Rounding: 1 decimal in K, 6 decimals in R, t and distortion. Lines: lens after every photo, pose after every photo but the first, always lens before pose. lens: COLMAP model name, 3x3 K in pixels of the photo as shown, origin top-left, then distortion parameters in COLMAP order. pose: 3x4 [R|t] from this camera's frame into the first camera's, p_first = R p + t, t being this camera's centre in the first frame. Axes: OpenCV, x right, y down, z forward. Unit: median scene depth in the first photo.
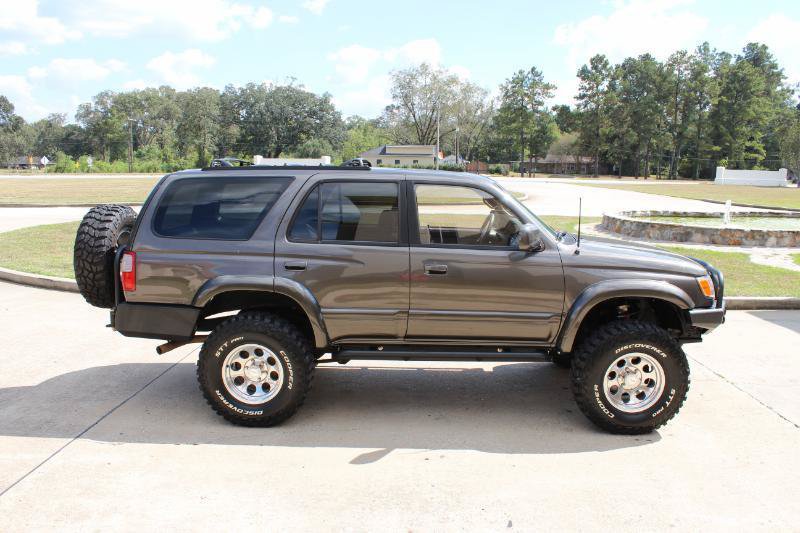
lens RADIAL K [[659.0, 0, 400.8], [0, 659.0, 264.5], [0, 0, 1]] dist [-0.141900, 0.115874]
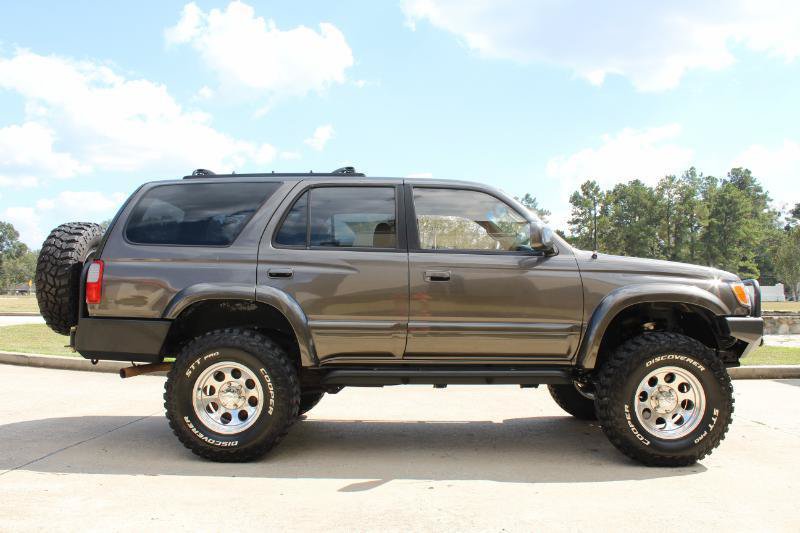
lens RADIAL K [[659.0, 0, 399.9], [0, 659.0, 263.9], [0, 0, 1]] dist [-0.141900, 0.115874]
pose [[0.999972, -0.007190, 0.001988, 0.000181], [0.007440, 0.980731, -0.195219, 0.161527], [-0.000546, 0.195229, 0.980758, 0.119724]]
